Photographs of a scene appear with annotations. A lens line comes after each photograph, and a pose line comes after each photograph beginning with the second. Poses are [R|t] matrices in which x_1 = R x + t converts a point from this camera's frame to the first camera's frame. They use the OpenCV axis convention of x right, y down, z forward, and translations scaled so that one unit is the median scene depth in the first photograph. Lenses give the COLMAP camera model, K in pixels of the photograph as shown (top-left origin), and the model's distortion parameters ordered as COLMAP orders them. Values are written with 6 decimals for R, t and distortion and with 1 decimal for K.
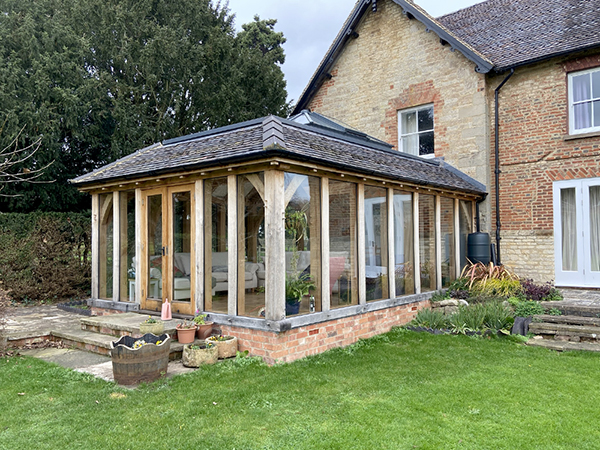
lens RADIAL K [[479.8, 0, 323.5], [0, 479.8, 234.7], [0, 0, 1]] dist [0.149472, -0.205749]
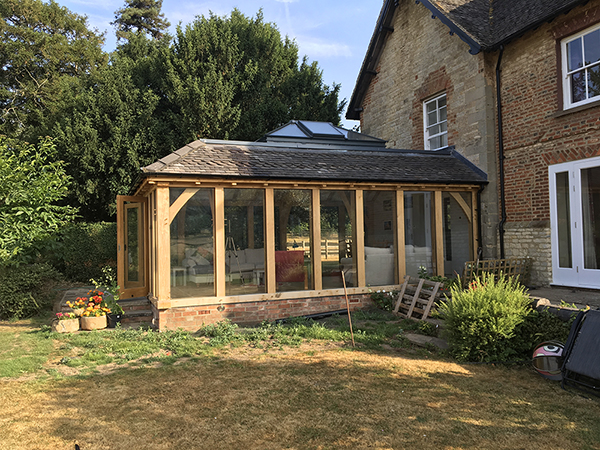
lens RADIAL K [[518.7, 0, 303.7], [0, 518.7, 227.1], [0, 0, 1]] dist [0.068760, -0.101606]
pose [[0.871007, -0.023156, -0.490725, 0.518052], [0.023321, 0.999711, -0.005780, -0.003037], [0.490717, -0.006410, 0.871295, -0.028767]]
